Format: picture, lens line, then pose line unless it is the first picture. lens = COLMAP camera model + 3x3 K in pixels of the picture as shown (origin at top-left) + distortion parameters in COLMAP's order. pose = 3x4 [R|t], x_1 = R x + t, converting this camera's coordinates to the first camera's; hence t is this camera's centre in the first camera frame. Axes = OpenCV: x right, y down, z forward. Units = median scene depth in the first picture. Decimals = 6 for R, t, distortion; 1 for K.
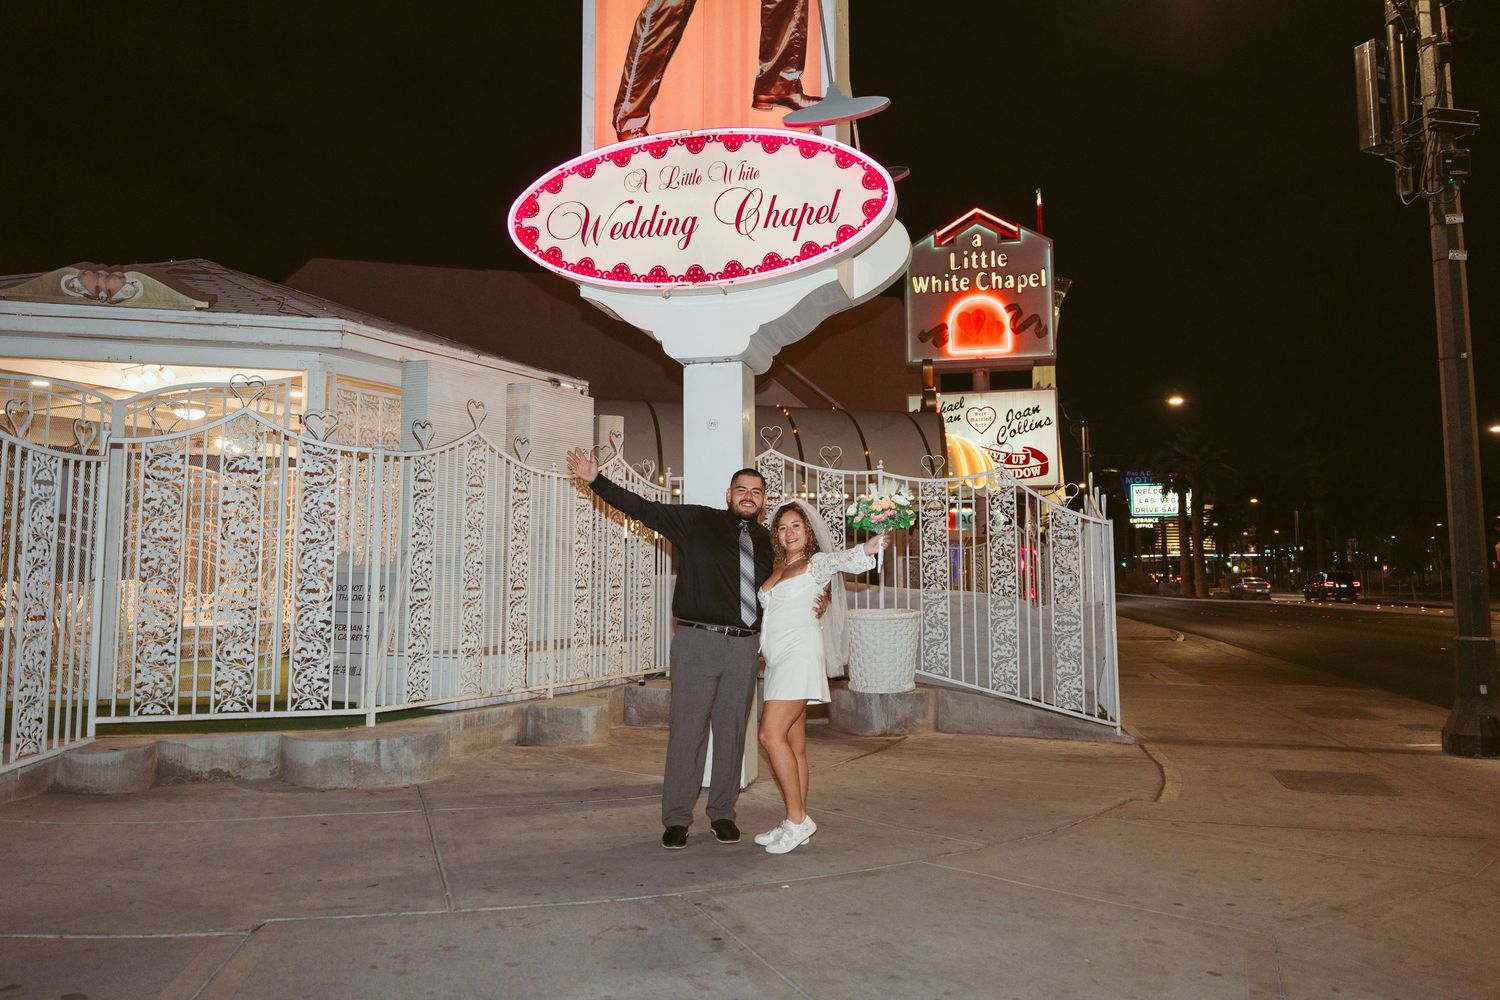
lens RADIAL K [[1124.6, 0, 726.5], [0, 1124.6, 458.9], [0, 0, 1]] dist [-0.005464, 0.003842]
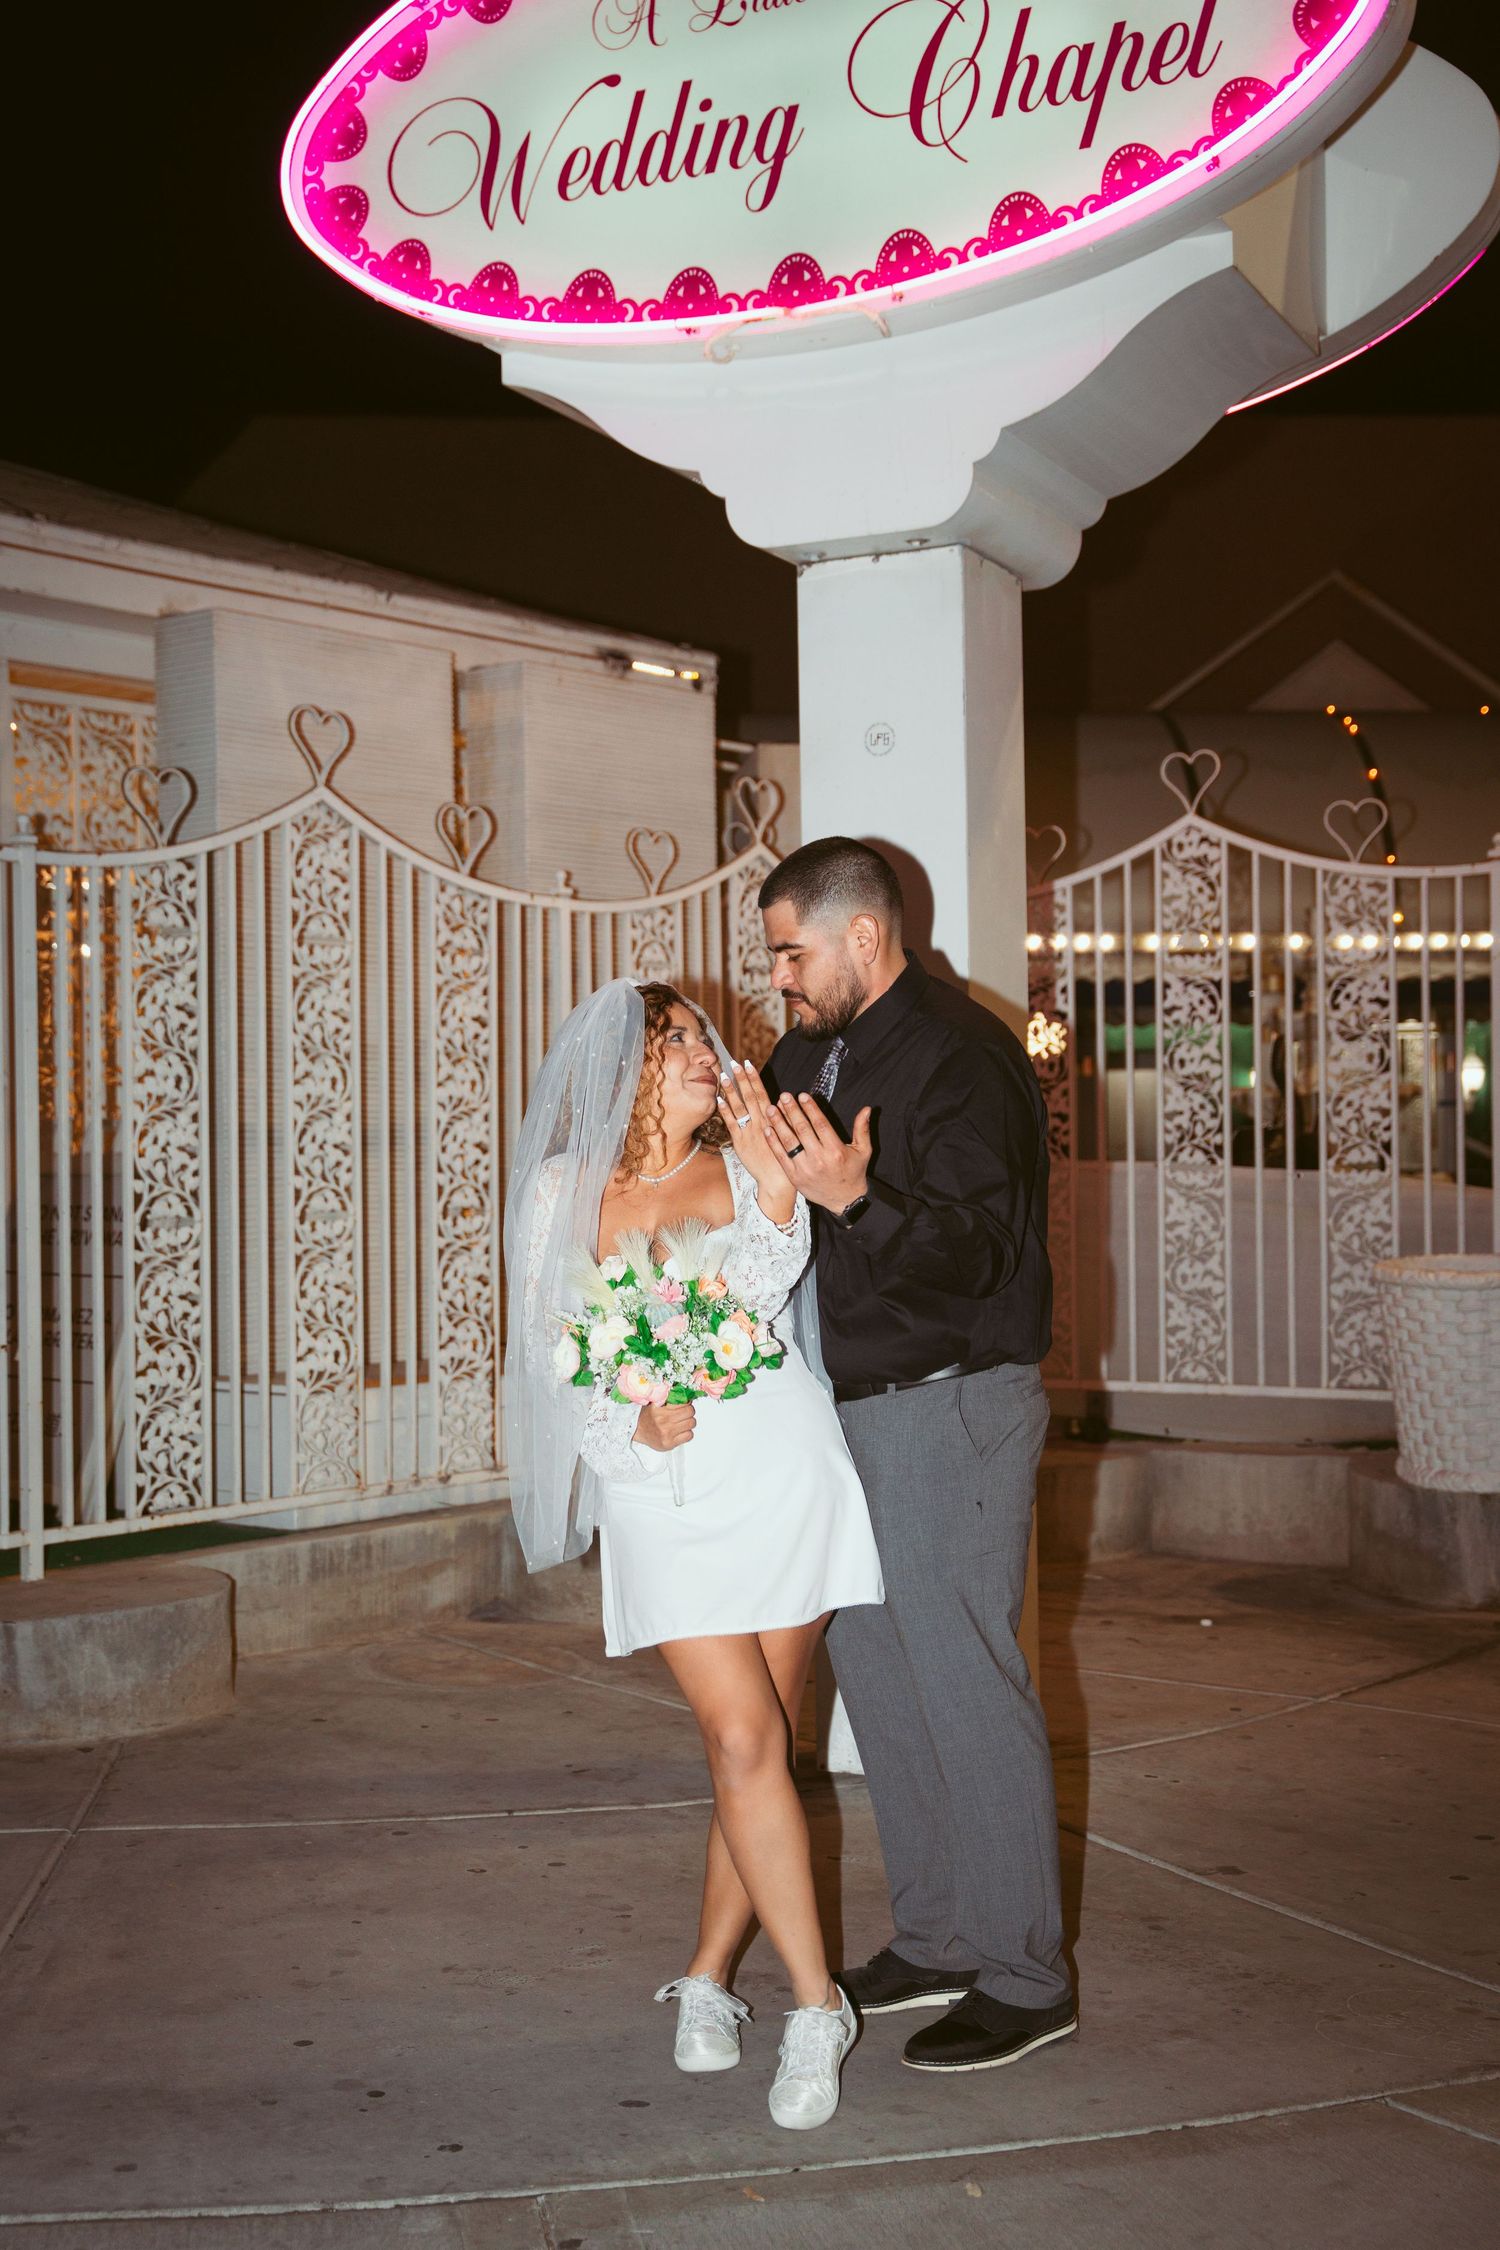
lens RADIAL K [[2646.5, 0, 731.5], [0, 2646.5, 1160.3], [0, 0, 1]] dist [-0.000366, 0.000000]
pose [[0.977169, -0.012217, -0.212111, 0.094566], [0.035215, 0.993850, 0.104986, 0.009026], [0.209523, -0.110059, 0.971590, 0.167581]]
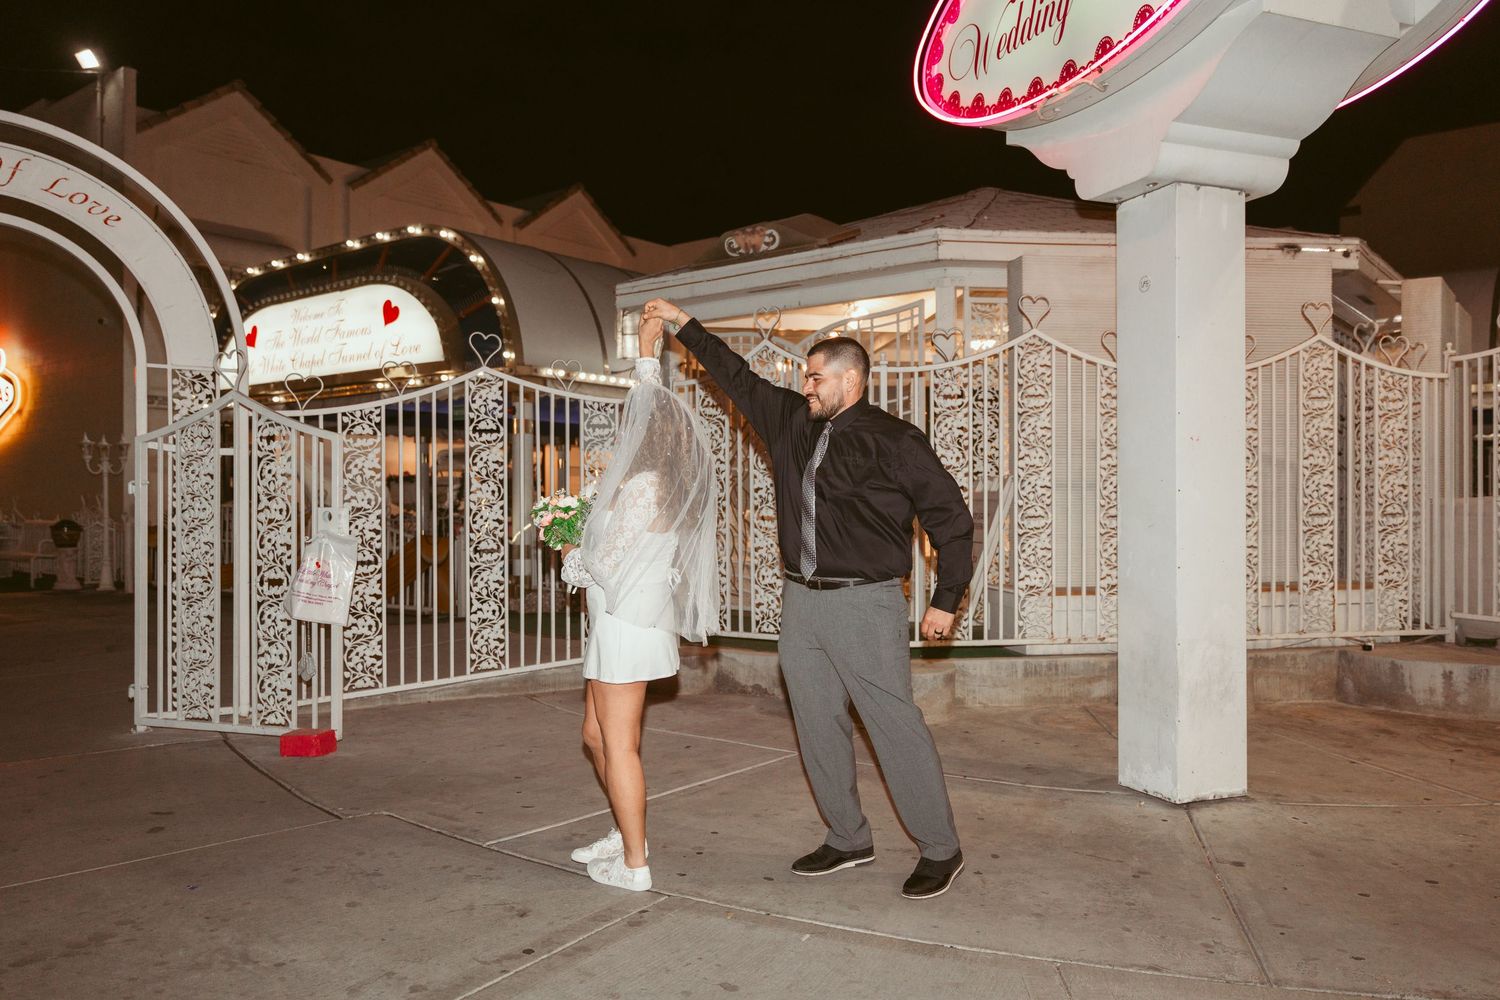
lens RADIAL K [[1145.4, 0, 781.1], [0, 1145.4, 505.4], [0, 0, 1]] dist [-0.000378, -0.000152]
pose [[0.592476, -0.004613, -0.805575, 0.358492], [0.089908, 0.994115, 0.060432, 0.036137], [0.800555, -0.108232, 0.589404, 0.328407]]
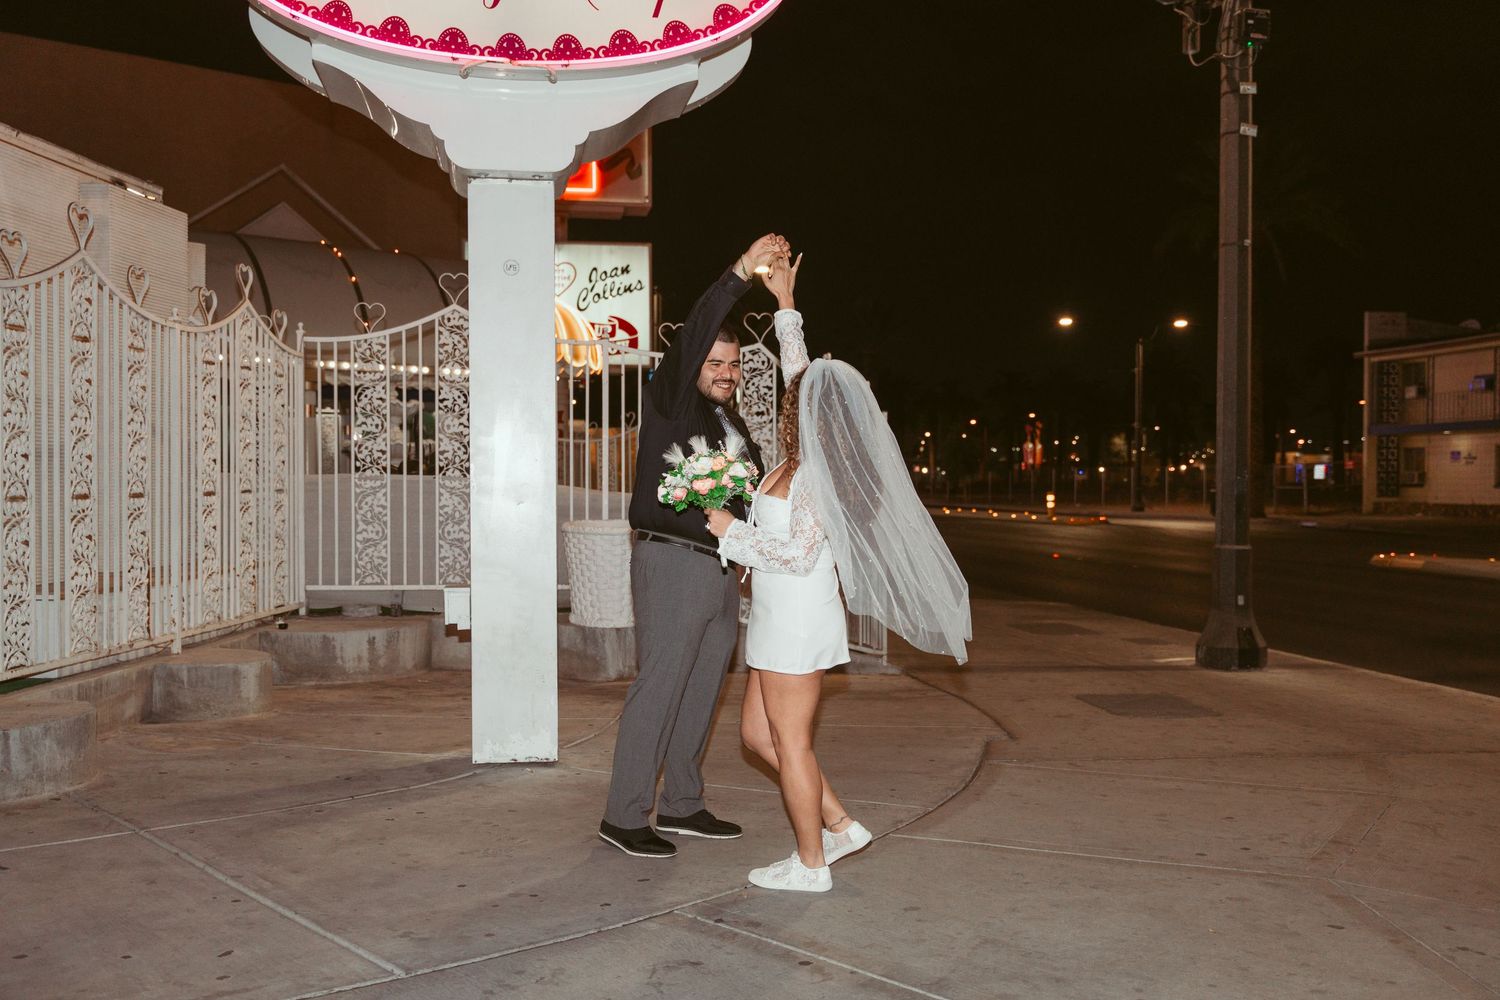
lens RADIAL K [[1418.8, 0, 745.2], [0, 1418.8, 510.2], [0, 0, 1]] dist [-0.002347, 0.000000]
pose [[0.915444, -0.005047, 0.402414, -0.201935], [-0.047140, 0.991693, 0.119677, 0.006080], [-0.399675, -0.128528, 0.907601, 0.089544]]
